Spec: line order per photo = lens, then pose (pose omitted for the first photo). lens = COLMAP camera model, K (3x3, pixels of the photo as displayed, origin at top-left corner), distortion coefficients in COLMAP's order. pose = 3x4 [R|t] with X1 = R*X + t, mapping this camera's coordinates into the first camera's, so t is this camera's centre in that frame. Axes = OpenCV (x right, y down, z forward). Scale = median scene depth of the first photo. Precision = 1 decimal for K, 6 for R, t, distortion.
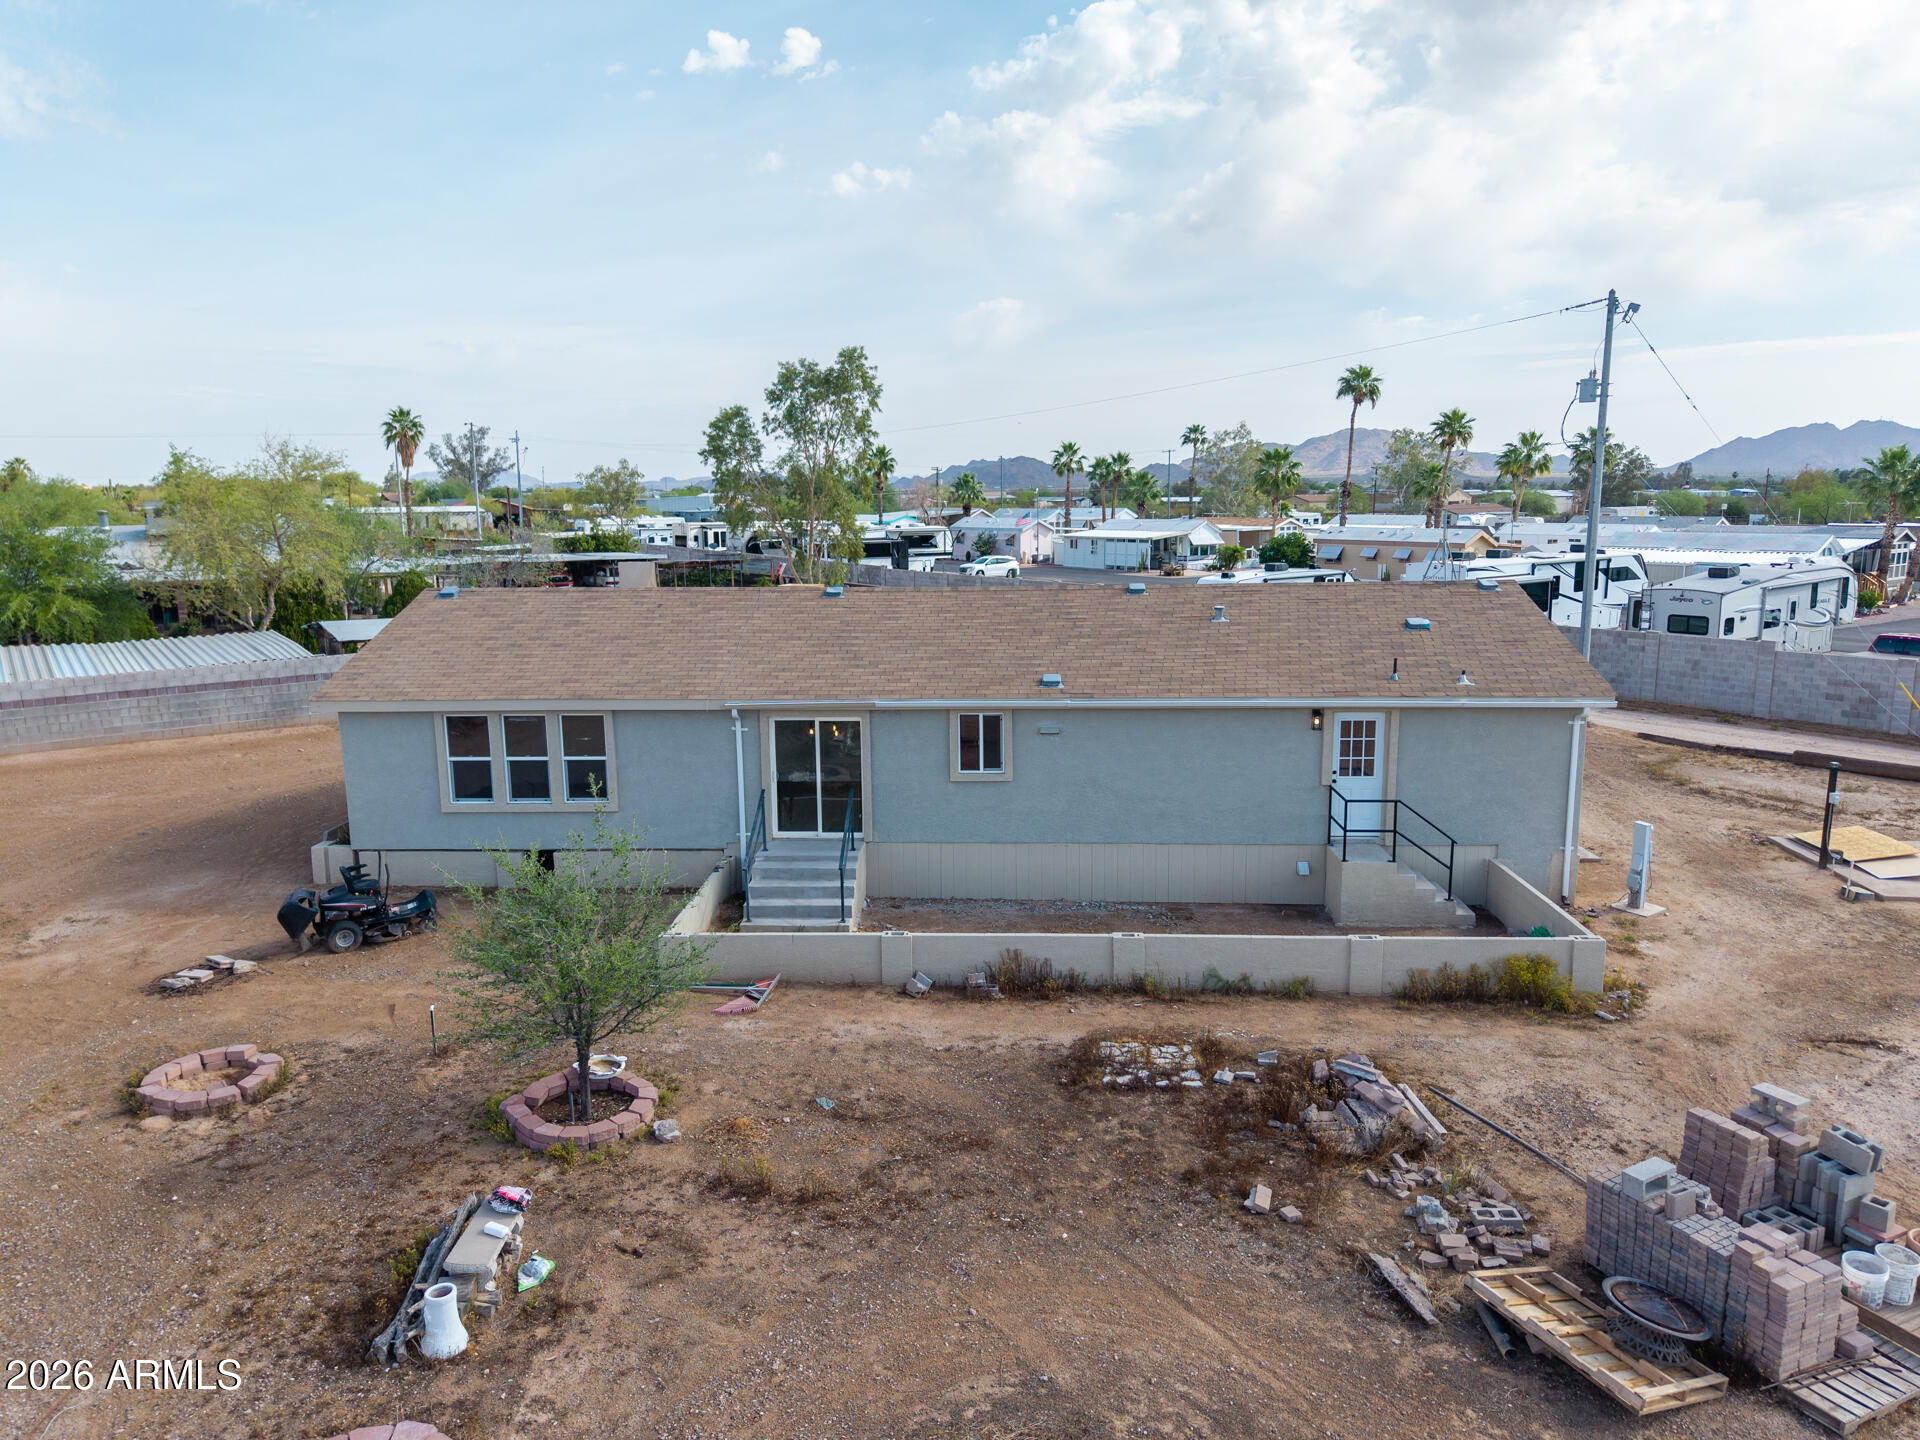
lens RADIAL K [[1291.7, 0, 968.3], [0, 1291.7, 723.8], [0, 0, 1]] dist [0.019358, -0.016569]
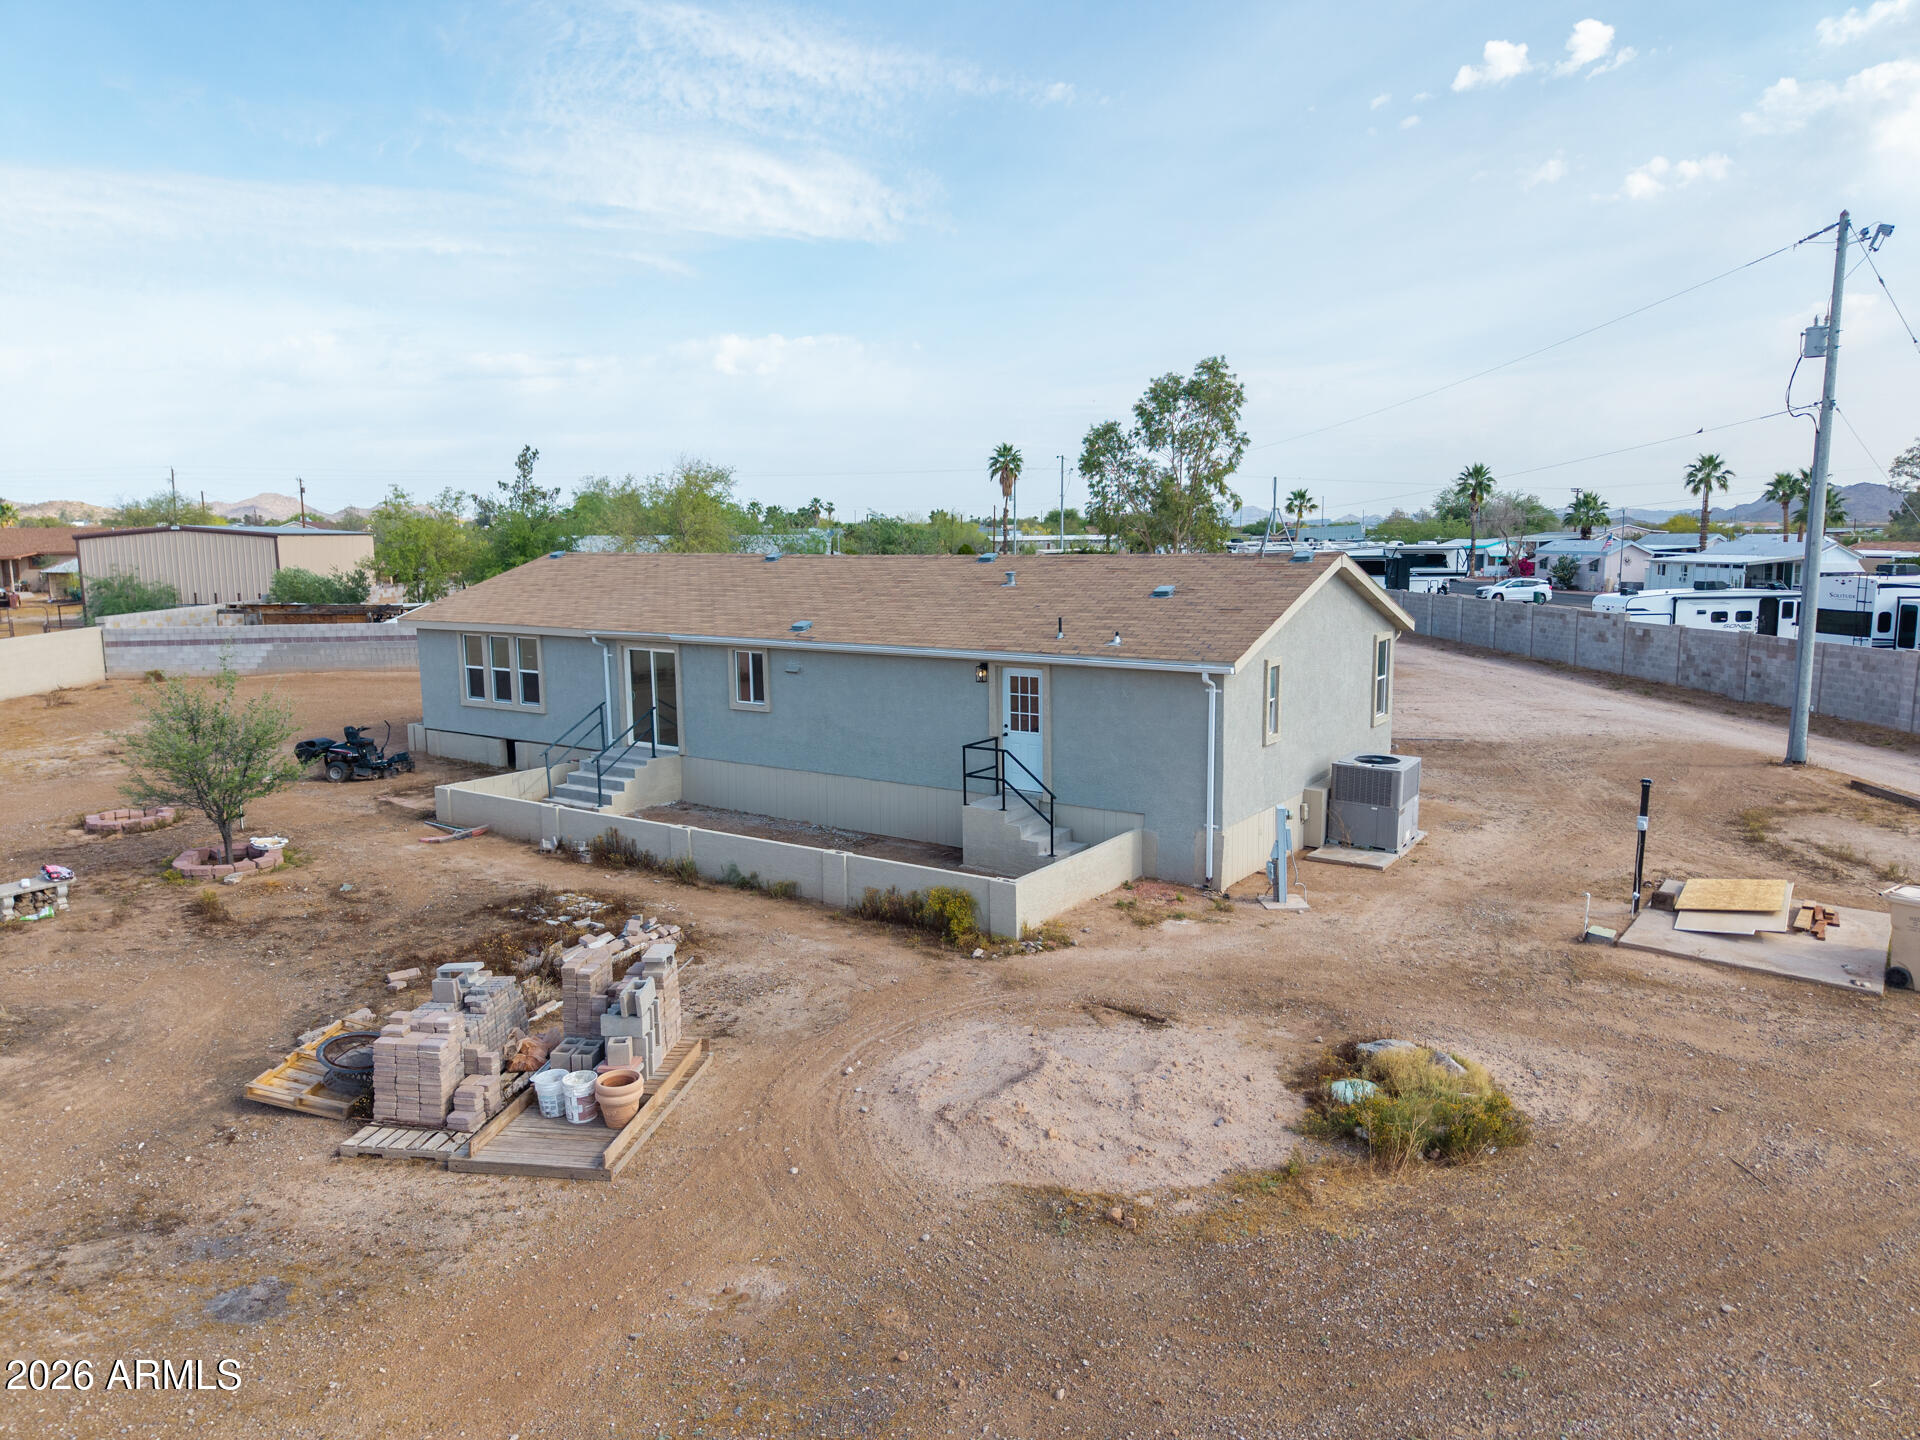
lens RADIAL K [[1291.7, 0, 968.3], [0, 1291.7, 723.8], [0, 0, 1]] dist [0.019358, -0.016569]
pose [[0.848324, 0.079944, -0.523407, 0.305497], [-0.093637, 0.995606, 0.000302, 0.014641], [0.521132, 0.048754, 0.852083, 0.041169]]
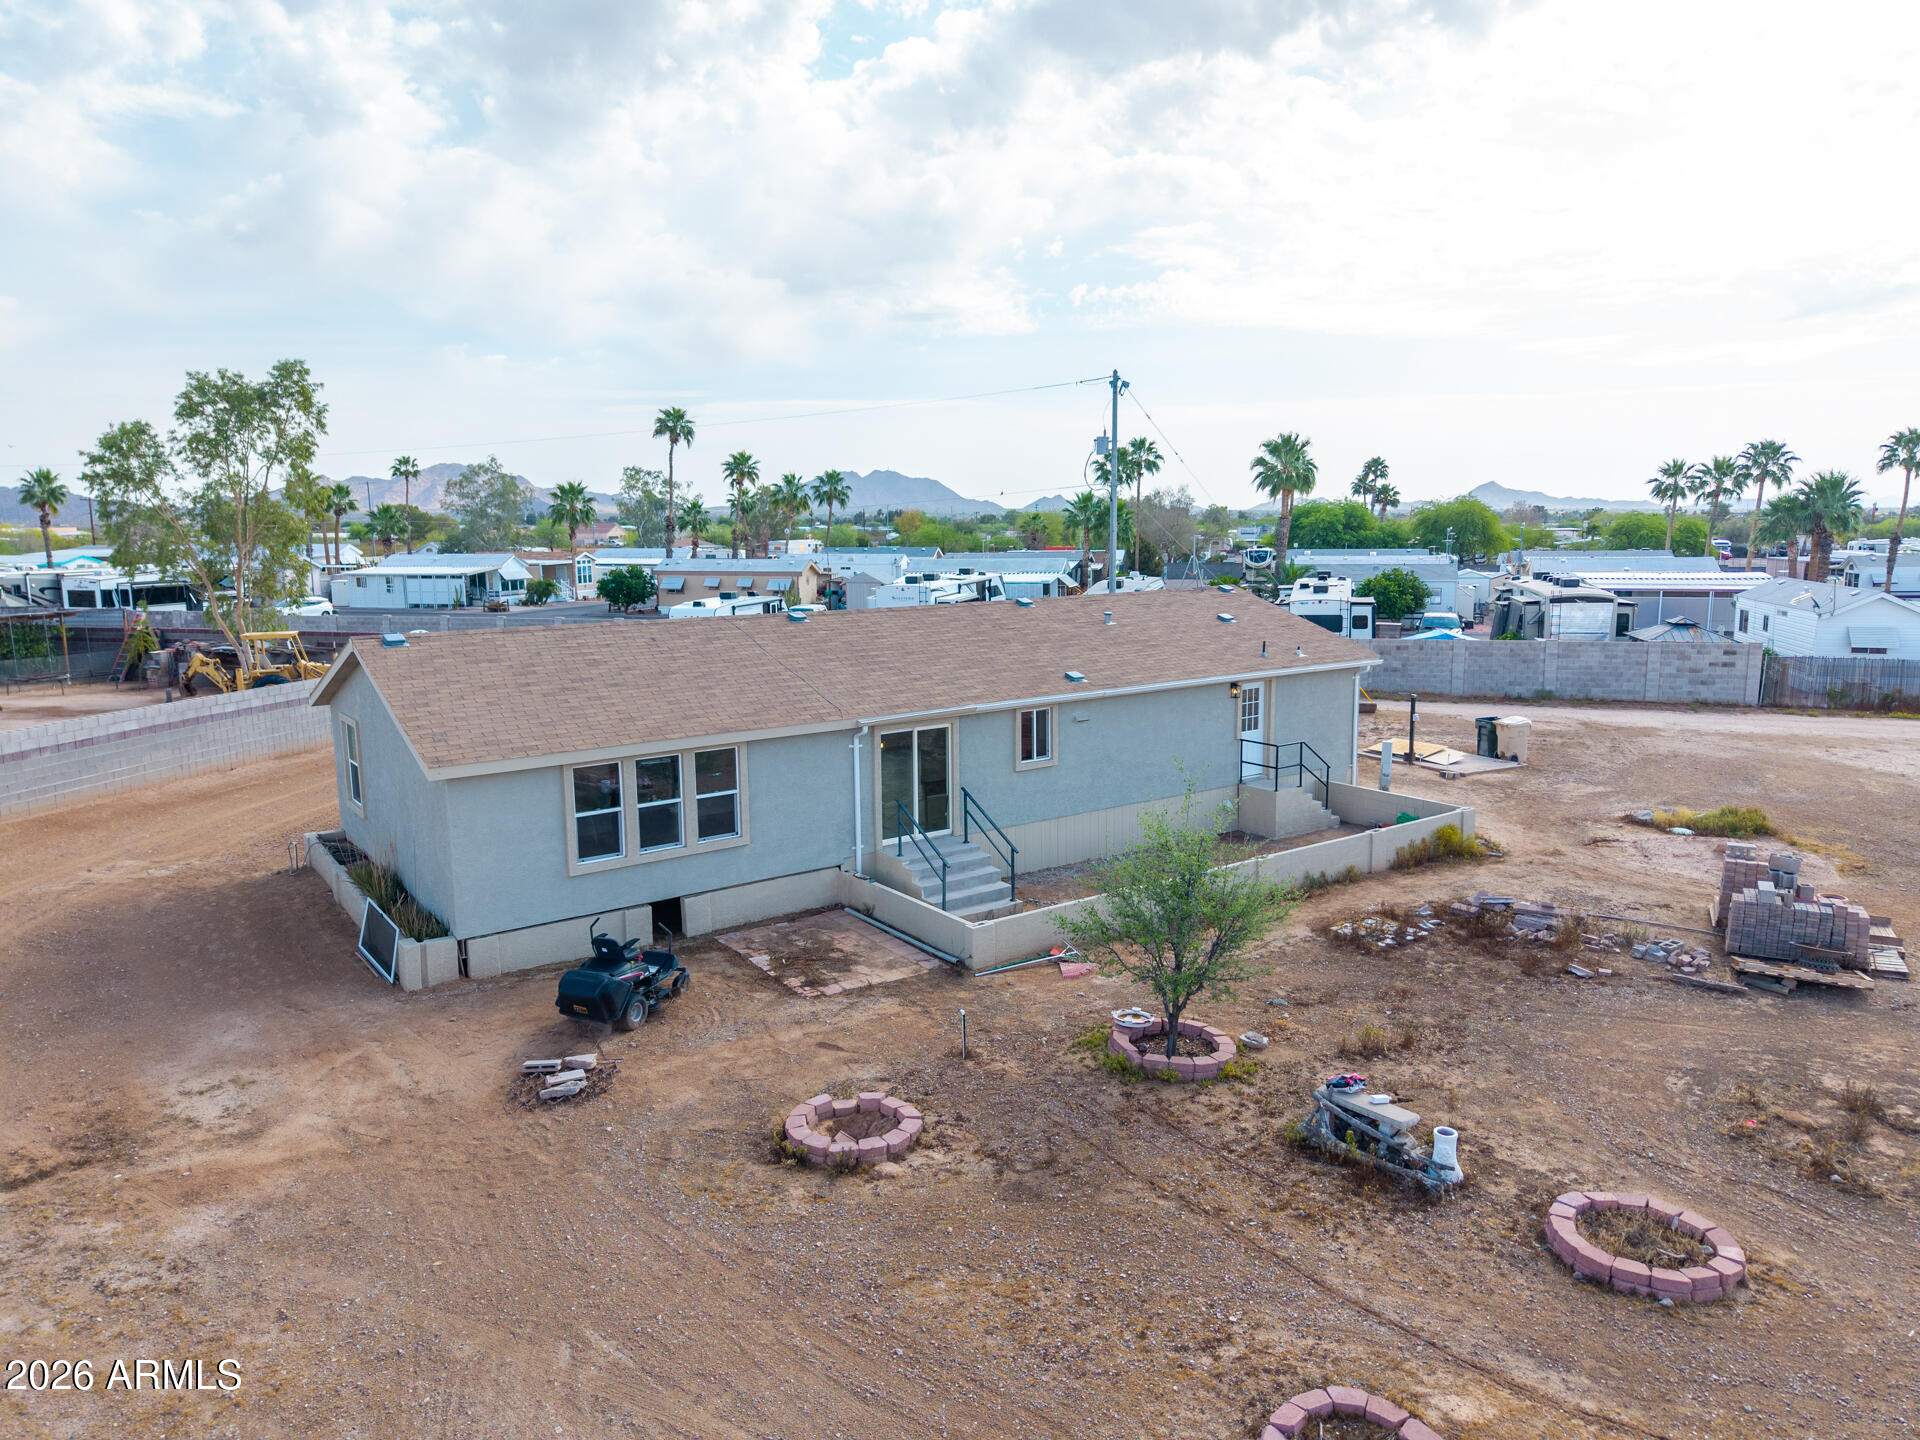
lens RADIAL K [[1286.8, 0, 979.8], [0, 1286.8, 707.1], [0, 0, 1]] dist [-0.006520, 0.000603]
pose [[0.780552, -0.088934, 0.618731, -0.283613], [0.112578, 0.993643, 0.000802, -0.006371], [-0.614869, 0.069029, 0.785602, 0.047434]]
